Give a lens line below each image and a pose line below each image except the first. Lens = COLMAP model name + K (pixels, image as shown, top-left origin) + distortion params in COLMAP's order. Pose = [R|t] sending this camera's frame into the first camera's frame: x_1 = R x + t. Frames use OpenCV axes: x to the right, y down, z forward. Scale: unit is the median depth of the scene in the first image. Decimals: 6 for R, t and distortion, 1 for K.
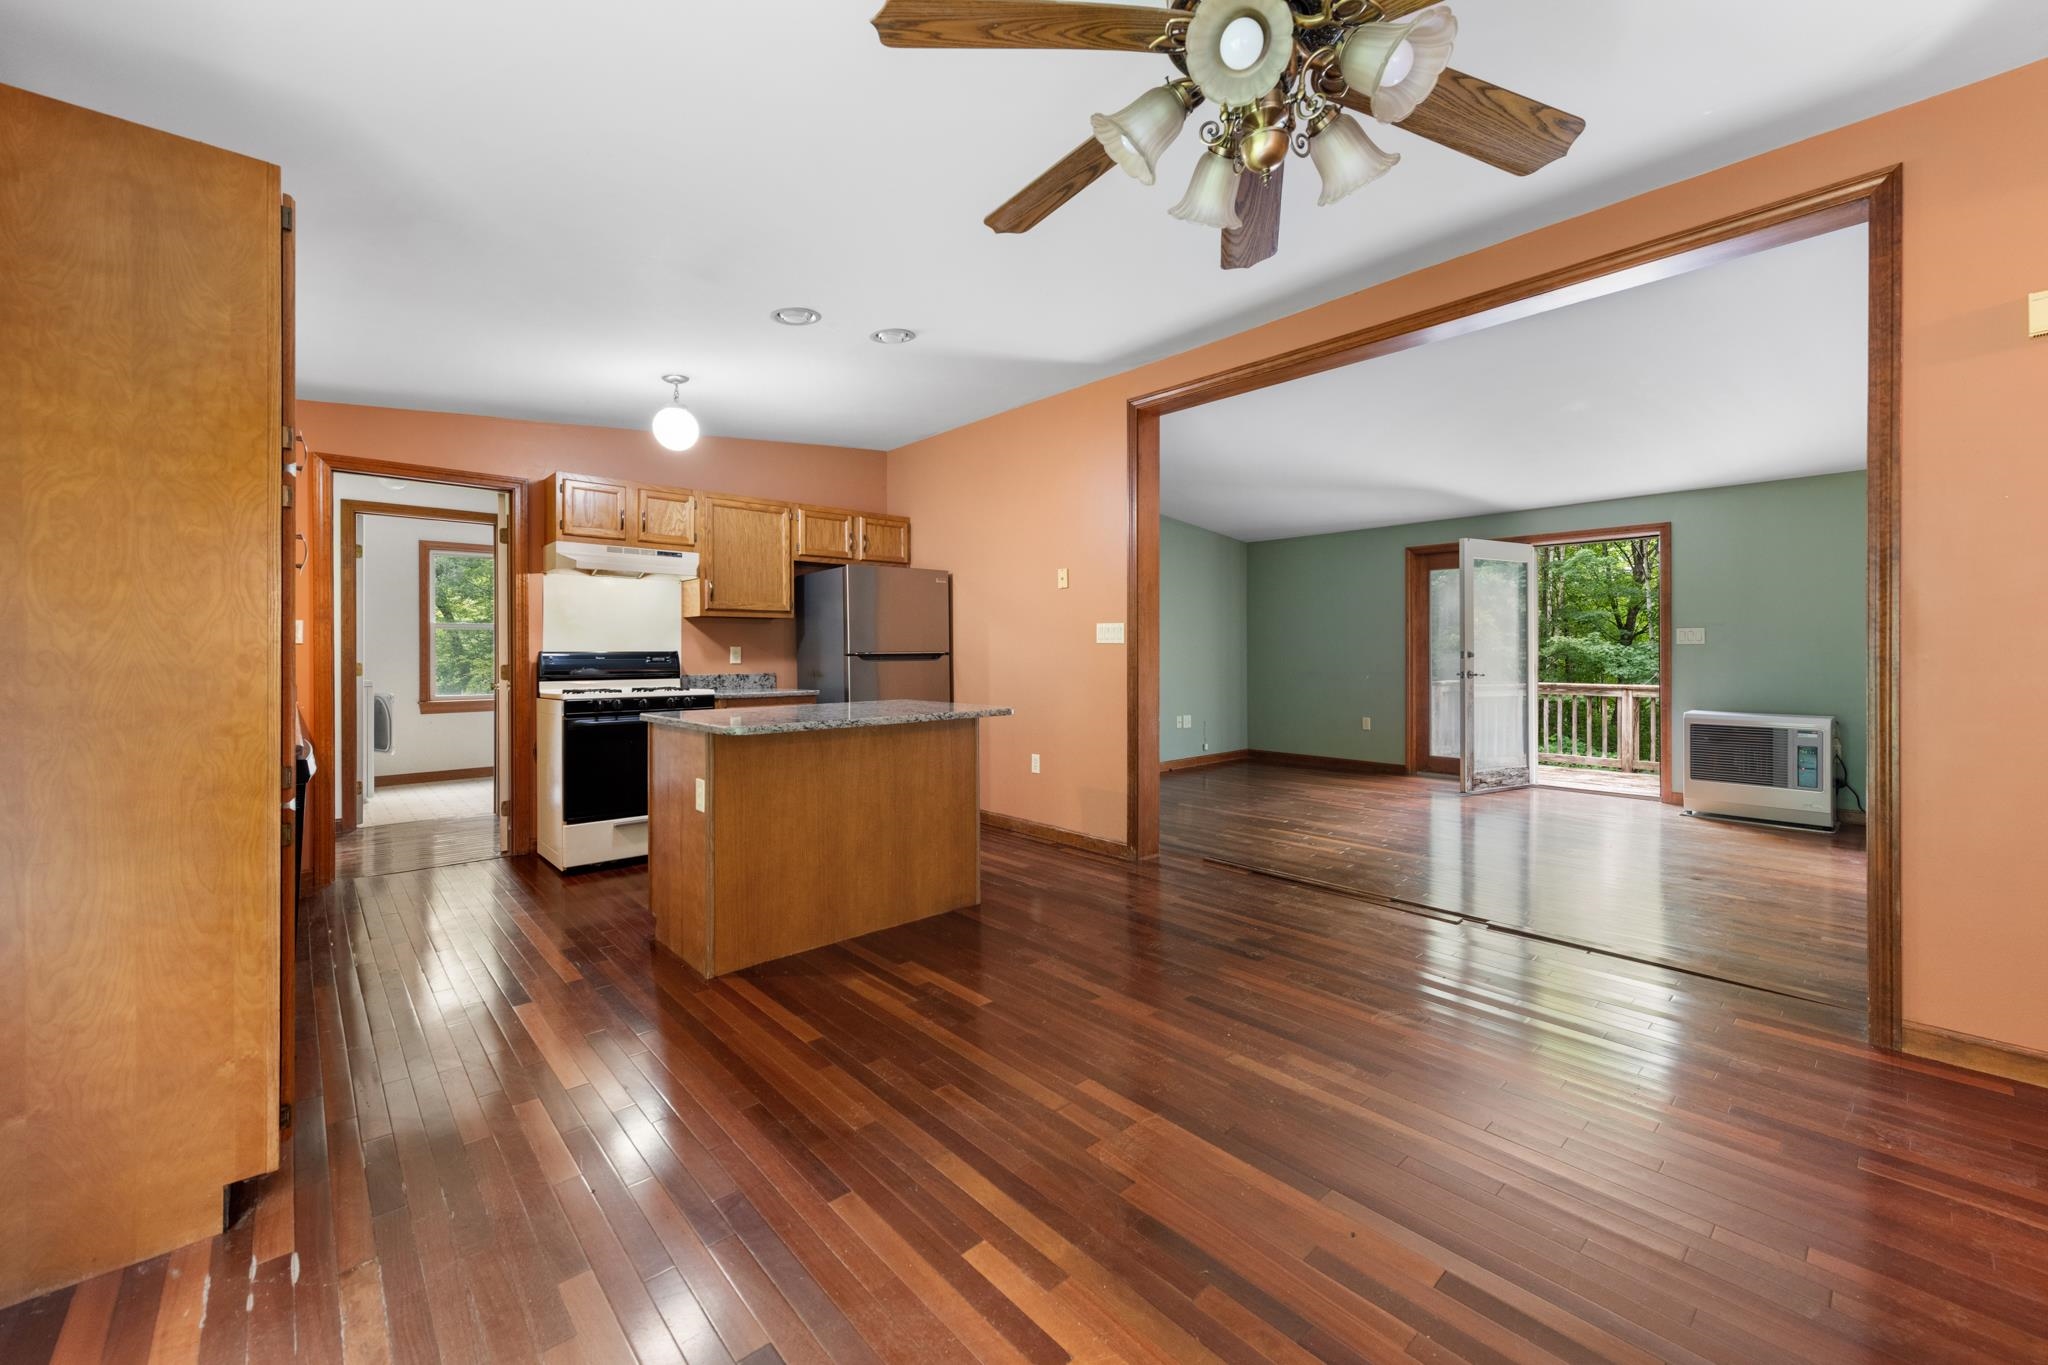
lens RADIAL K [[806.5, 0, 1030.1], [0, 806.5, 657.6], [0, 0, 1]] dist [0.013727, -0.000193]
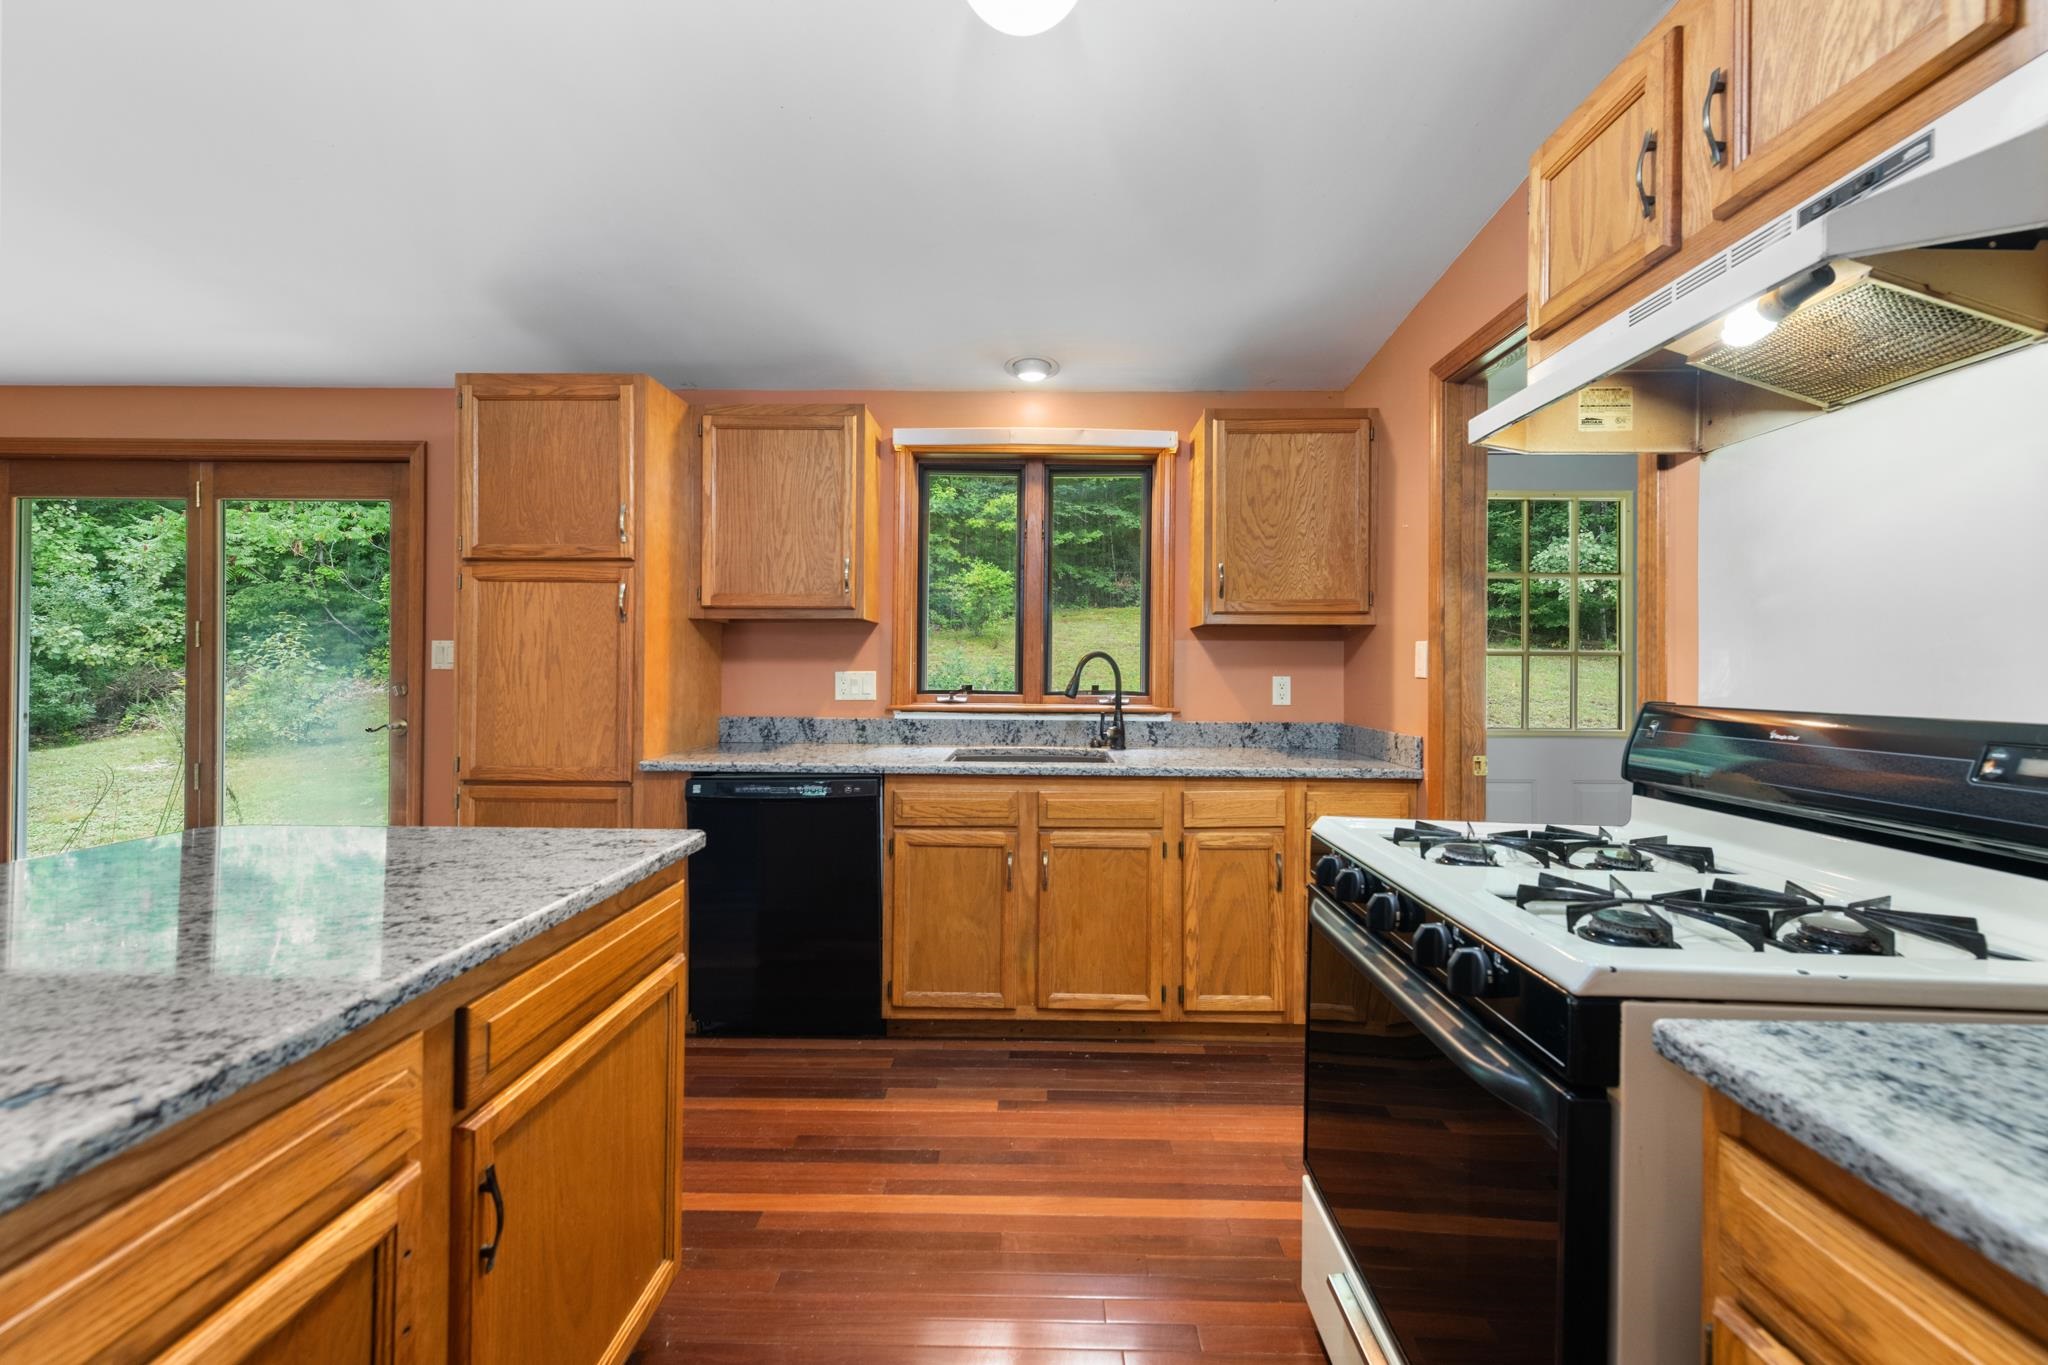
lens RADIAL K [[802.2, 0, 1029.2], [0, 802.2, 666.4], [0, 0, 1]] dist [0.018148, -0.005459]
pose [[-0.684827, -0.010359, -0.728632, -0.173104], [-0.013043, 0.999913, -0.001957, -0.015763], [0.728589, 0.008164, -0.684902, 0.919947]]
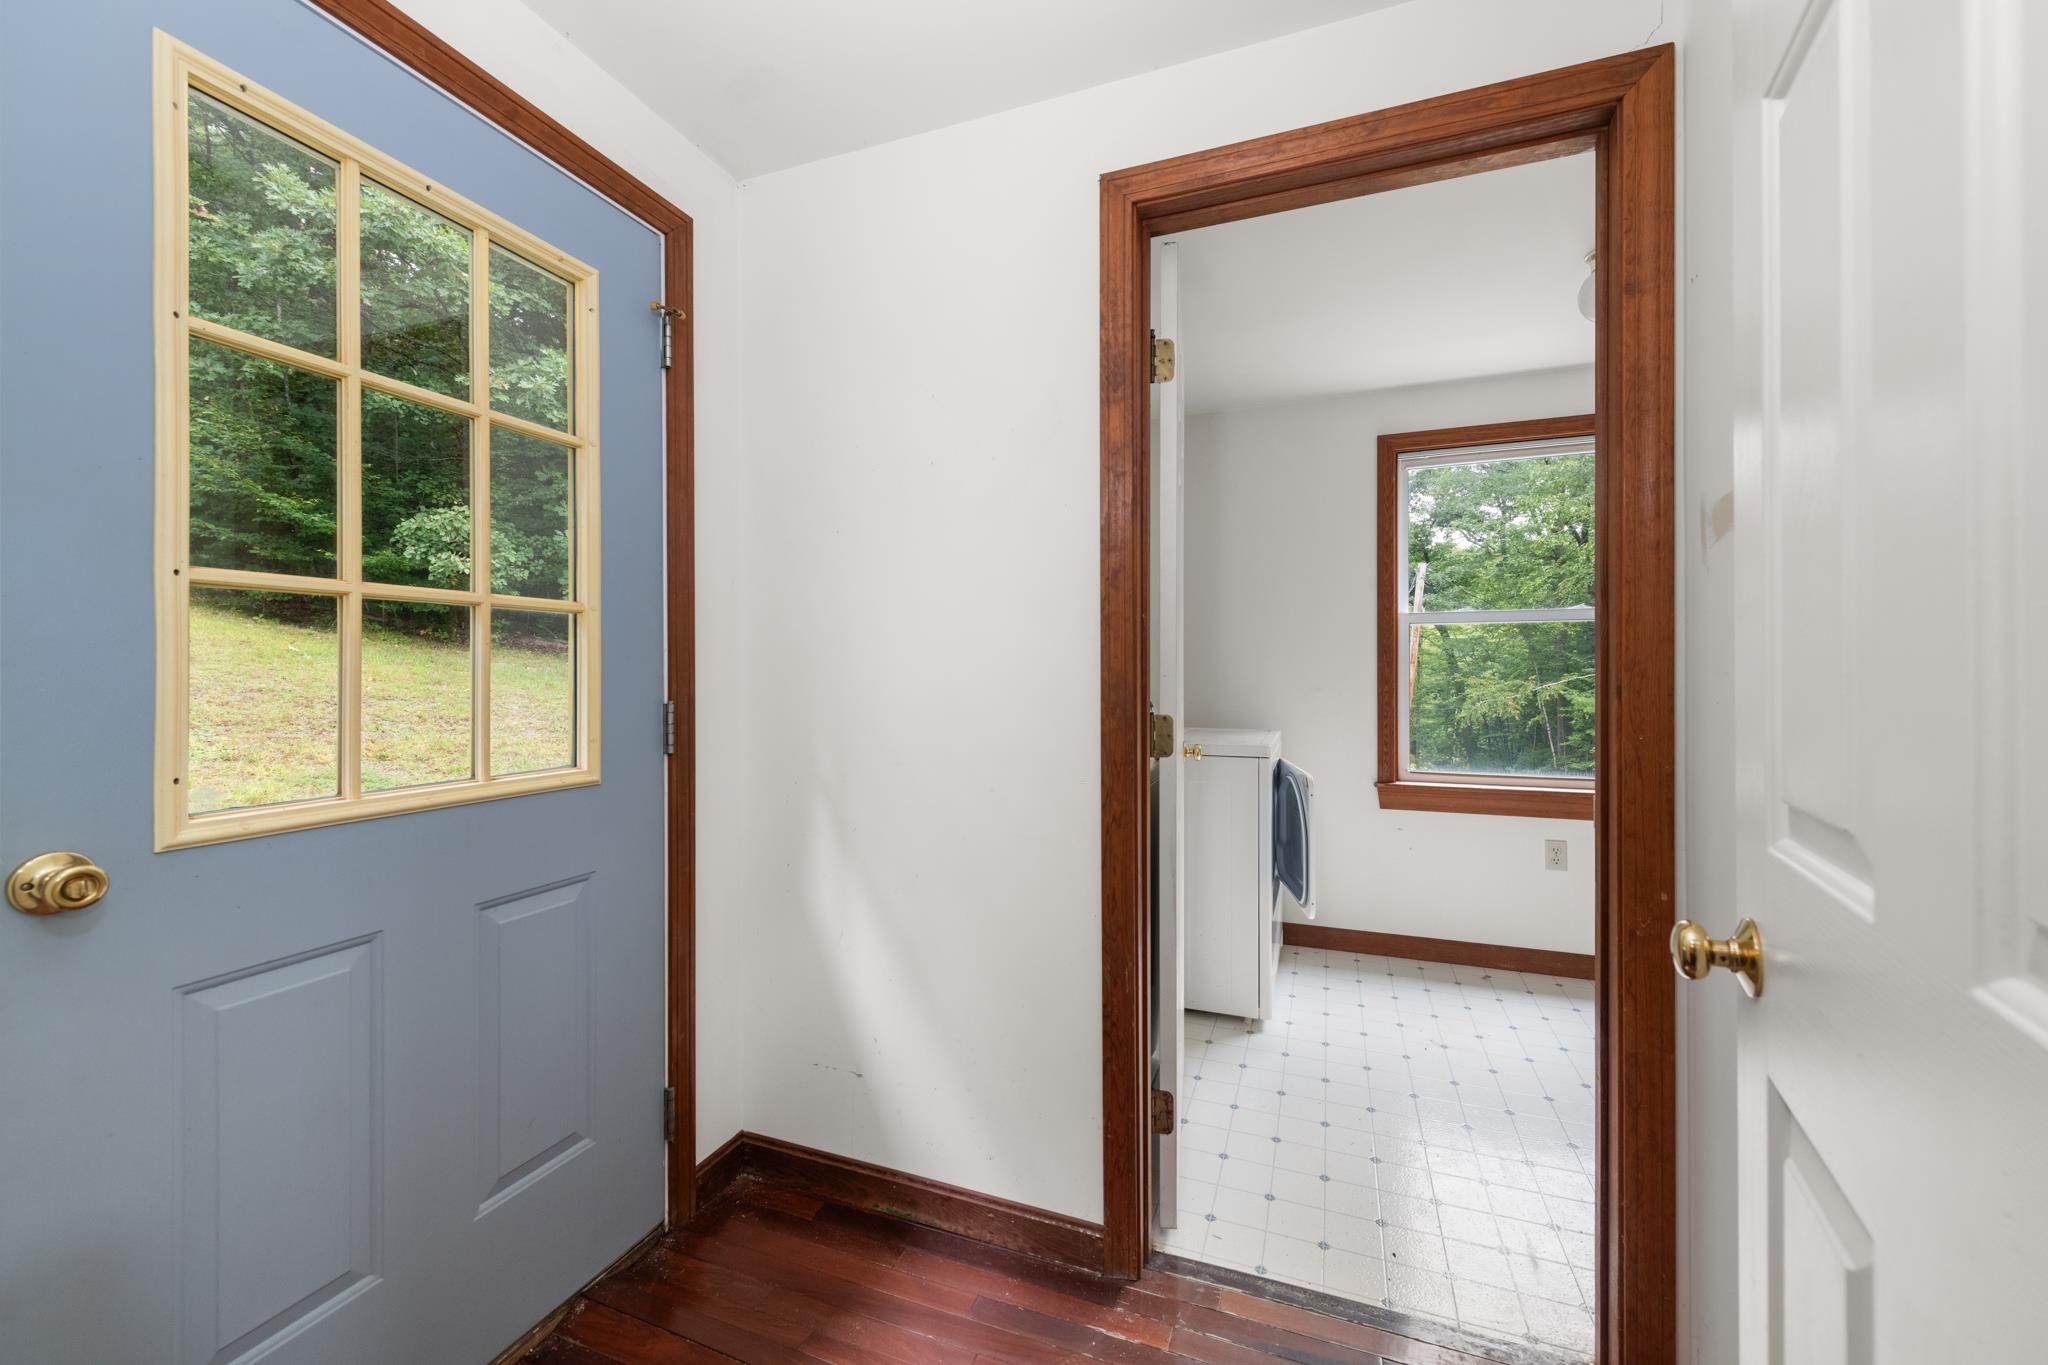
lens RADIAL K [[796.3, 0, 1024.6], [0, 796.3, 664.5], [0, 0, 1]] dist [0.018458, -0.000011]
pose [[0.448520, -0.005231, -0.893758, -0.592499], [-0.006786, 0.999934, -0.009258, -0.010431], [0.893747, 0.010217, 0.448455, 0.840625]]
